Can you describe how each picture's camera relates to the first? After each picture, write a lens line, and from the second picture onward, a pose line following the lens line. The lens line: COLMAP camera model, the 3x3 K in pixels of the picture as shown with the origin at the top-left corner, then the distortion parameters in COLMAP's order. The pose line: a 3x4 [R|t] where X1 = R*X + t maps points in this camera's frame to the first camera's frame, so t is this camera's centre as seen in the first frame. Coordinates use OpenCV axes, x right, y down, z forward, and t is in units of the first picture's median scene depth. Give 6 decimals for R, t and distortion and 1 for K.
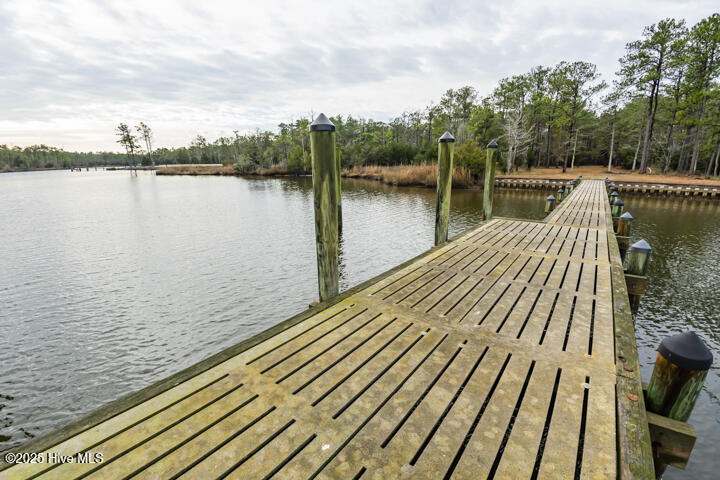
lens RADIAL K [[322.4, 0, 362.1], [0, 322.4, 245.2], [0, 0, 1]] dist [-0.045930, -0.002970]
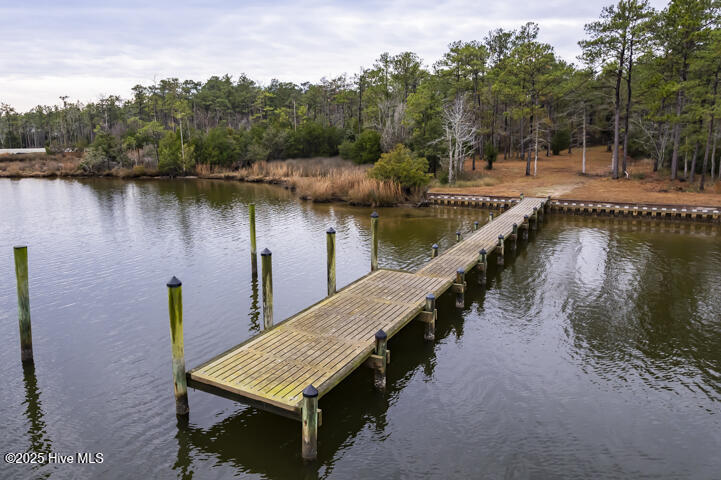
lens RADIAL K [[507.8, 0, 311.3], [0, 507.8, 206.7], [0, 0, 1]] dist [-0.045641, 0.026061]
pose [[0.995463, -0.015326, 0.093910, -0.012883], [0.026959, 0.991930, -0.123885, -0.021282], [-0.091254, 0.125854, 0.987843, -0.250388]]
